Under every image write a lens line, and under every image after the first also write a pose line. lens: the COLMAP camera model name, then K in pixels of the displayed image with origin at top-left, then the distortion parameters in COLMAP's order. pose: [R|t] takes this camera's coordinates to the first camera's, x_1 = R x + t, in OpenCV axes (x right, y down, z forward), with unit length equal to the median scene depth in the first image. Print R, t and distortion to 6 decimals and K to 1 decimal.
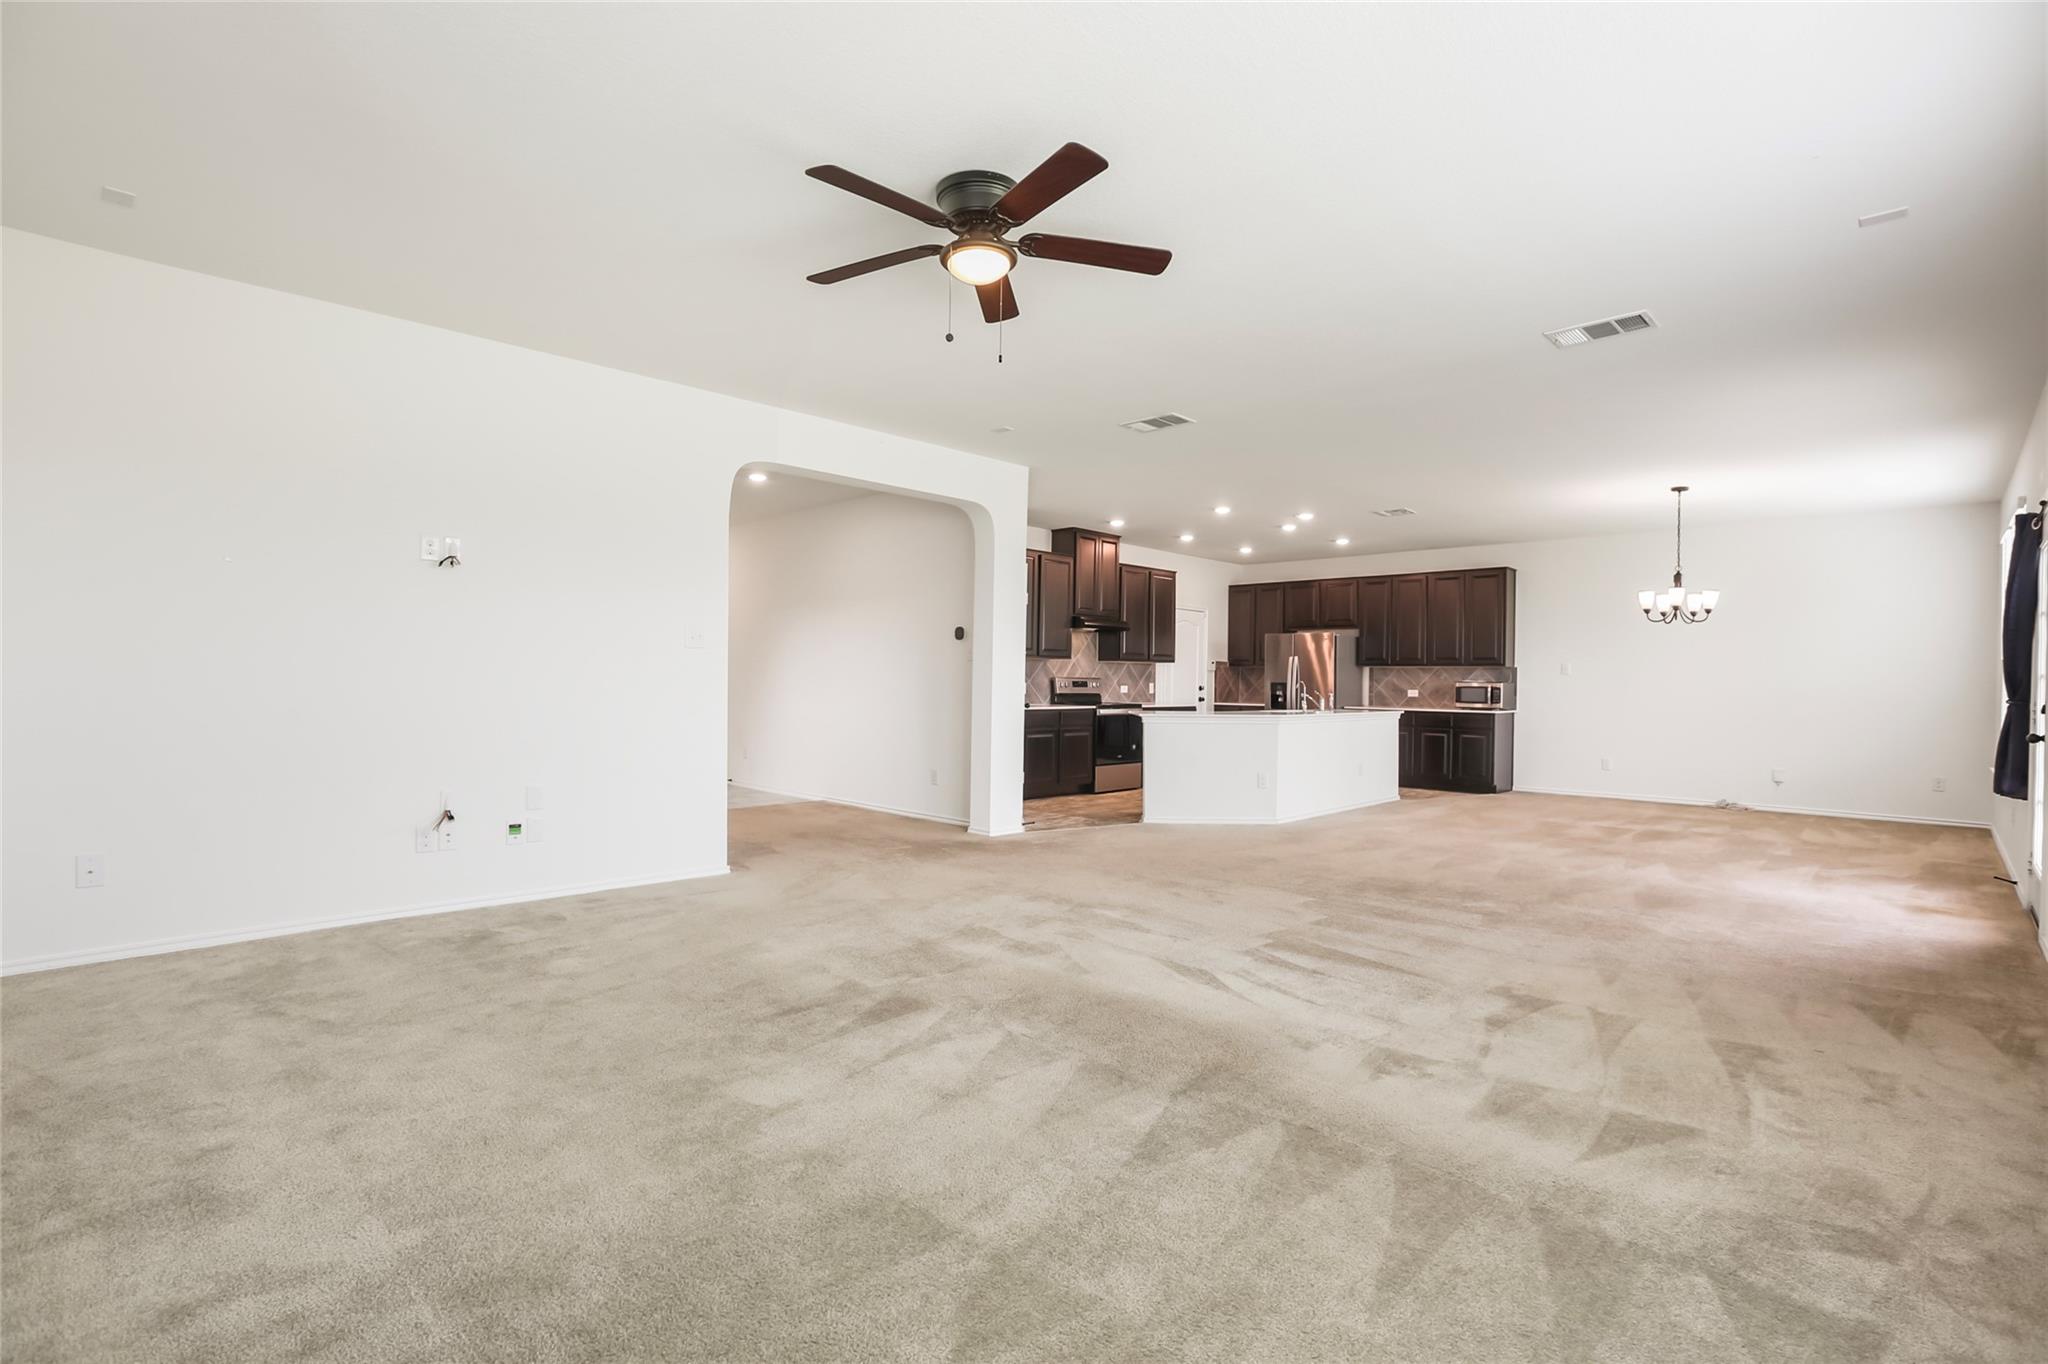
lens RADIAL K [[957.8, 0, 1012.2], [0, 957.8, 696.8], [0, 0, 1]] dist [-0.035789, 0.005955]
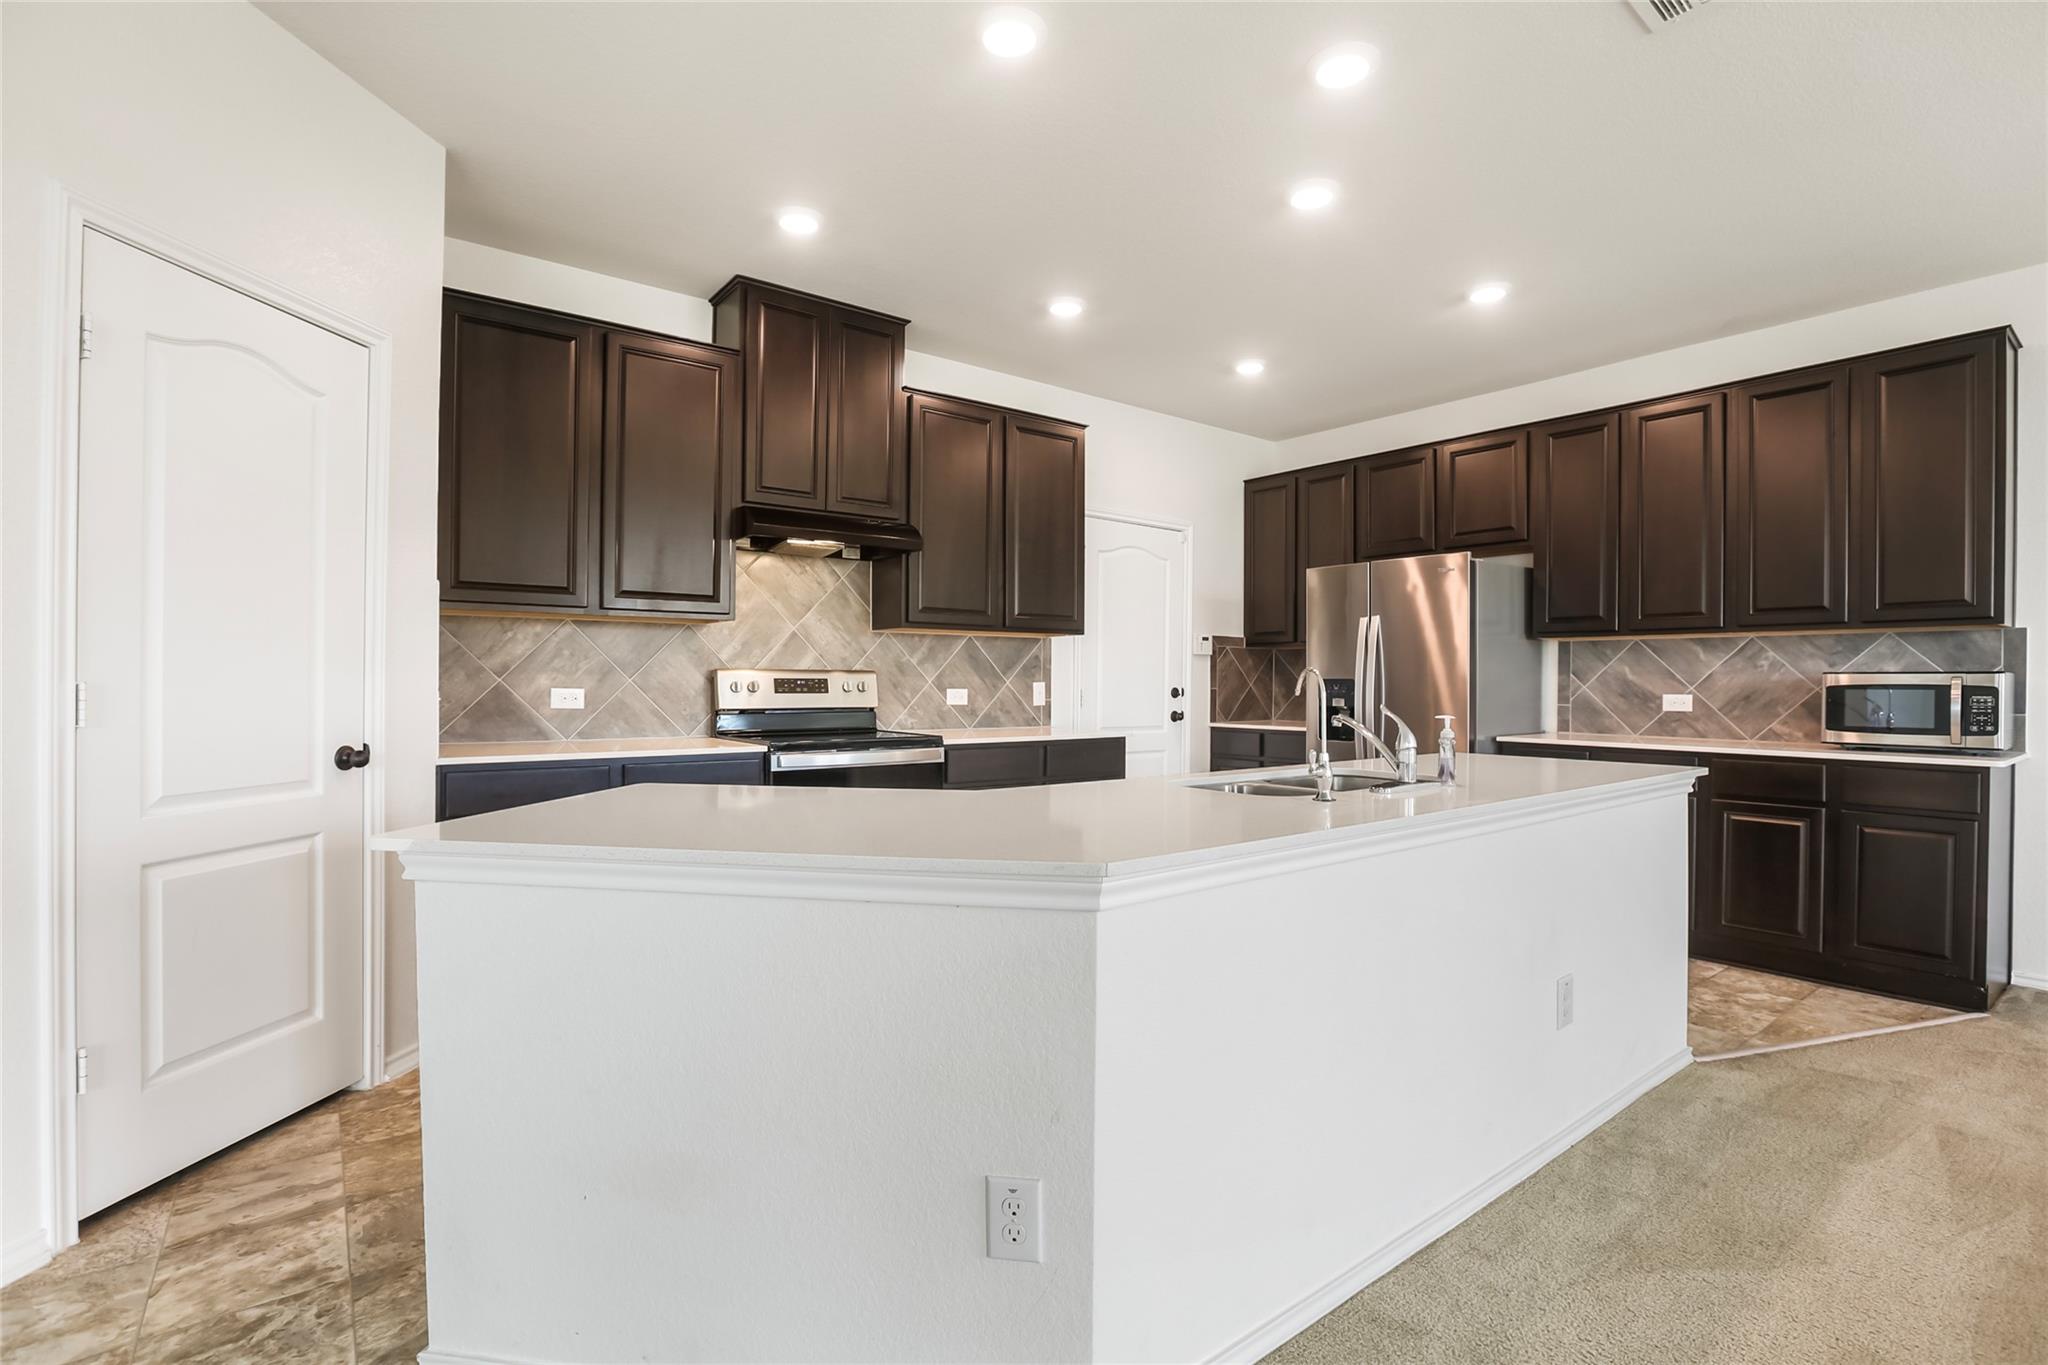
lens RADIAL K [[957.8, 0, 1017.6], [0, 957.8, 699.4], [0, 0, 1]] dist [-0.035789, 0.005955]
pose [[0.991539, -0.004976, -0.129712, 0.196184], [0.004836, 0.999987, -0.001396, -0.005851], [0.129717, 0.000756, 0.991551, 0.567718]]
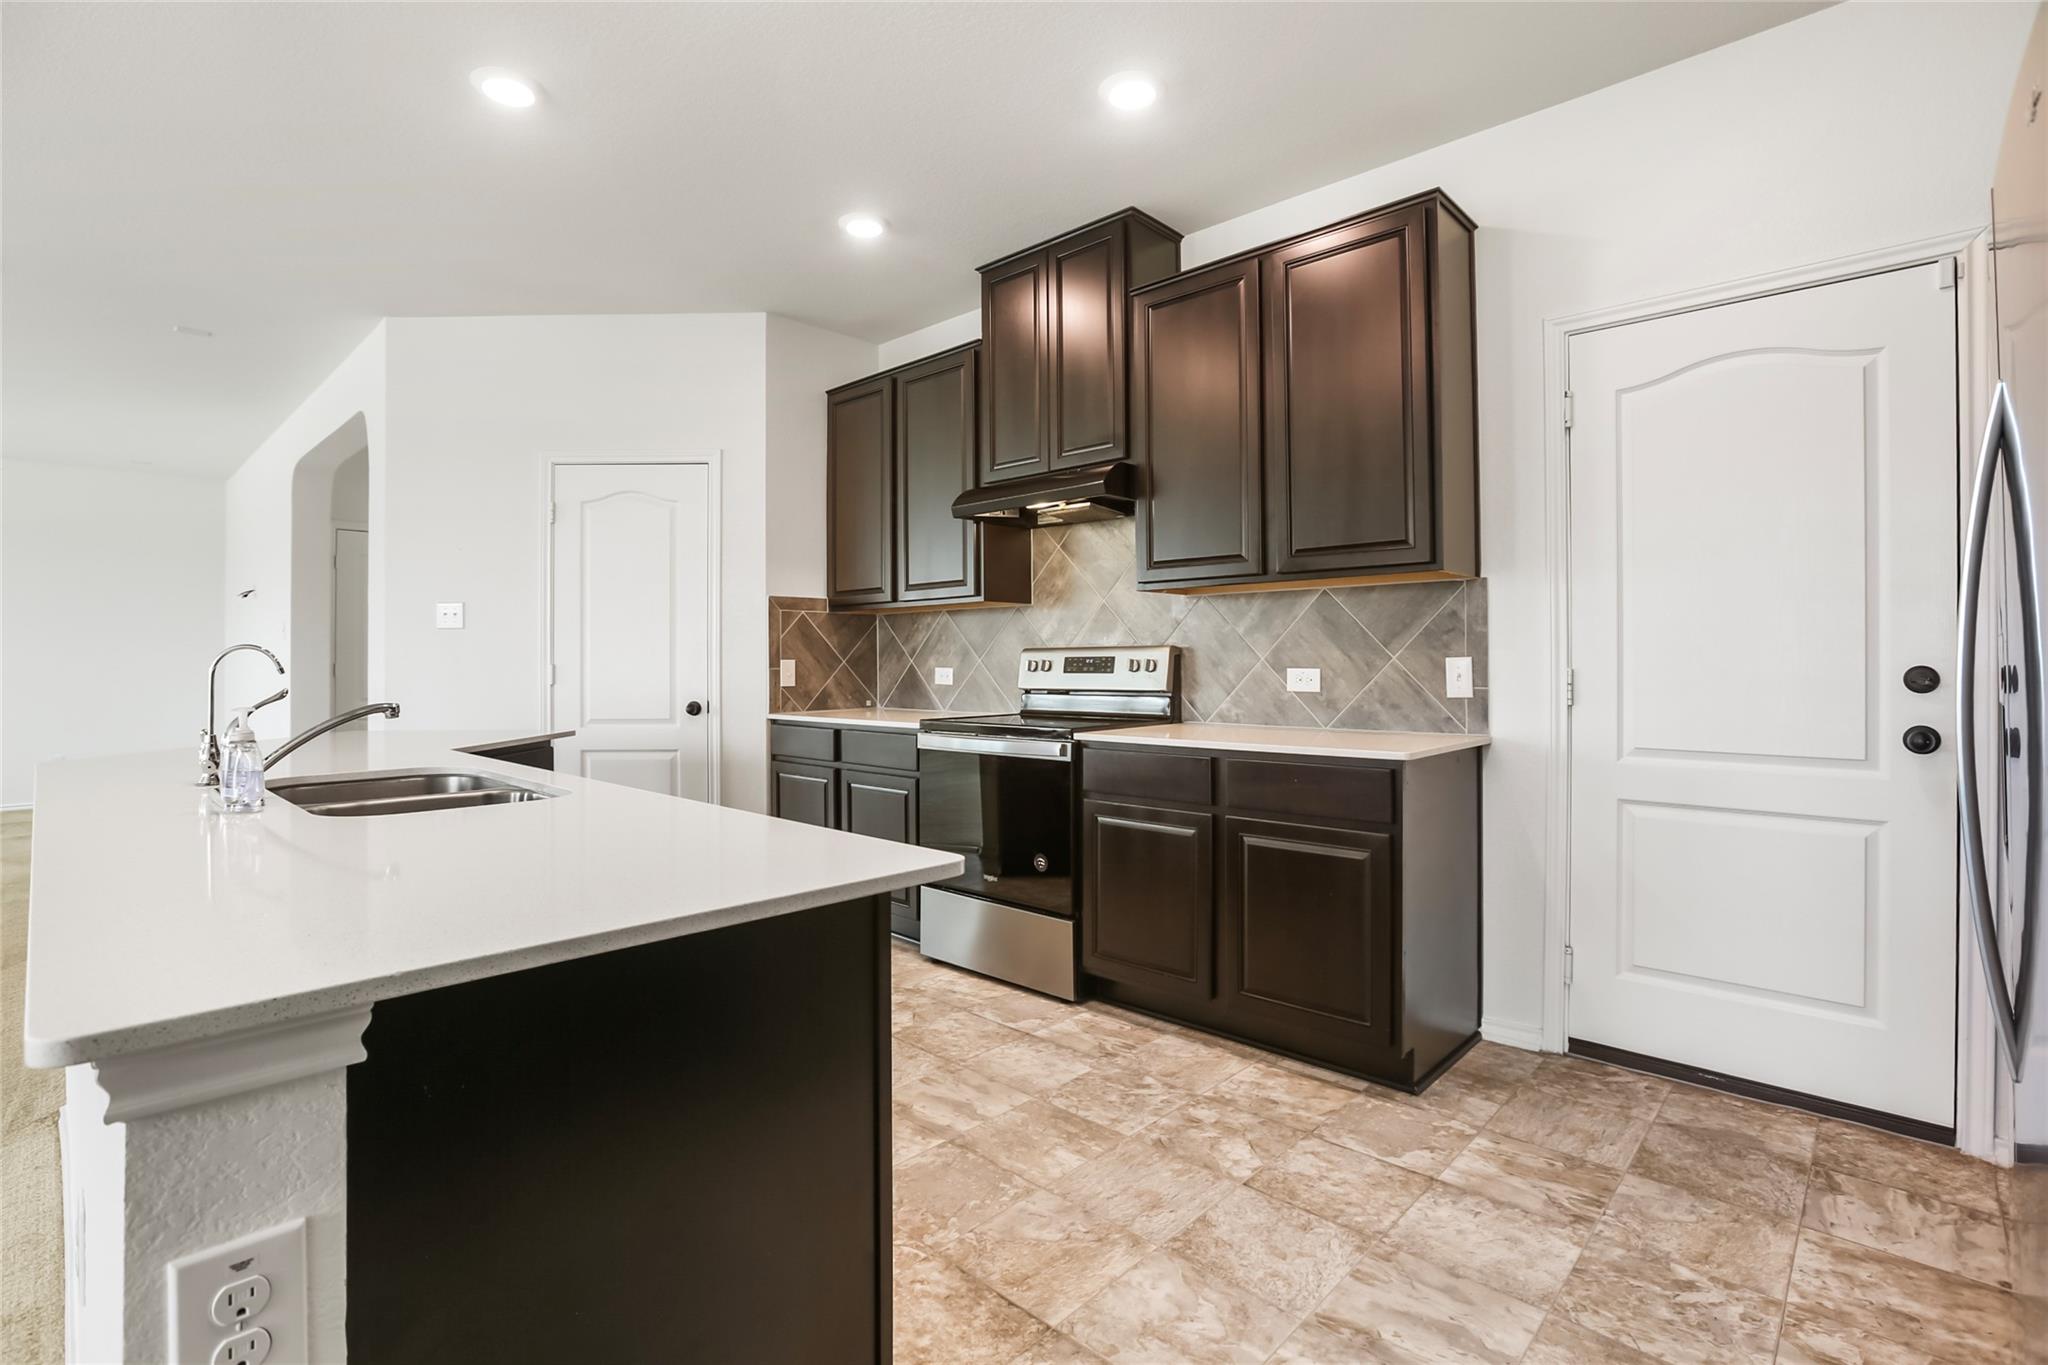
lens RADIAL K [[957.8, 0, 1014.6], [0, 957.8, 650.8], [0, 0, 1]] dist [-0.035789, 0.005955]
pose [[0.032560, -0.021322, -0.999242, 0.401873], [-0.010351, 0.999712, -0.021669, -0.009424], [0.999416, 0.011049, 0.032330, 0.886792]]
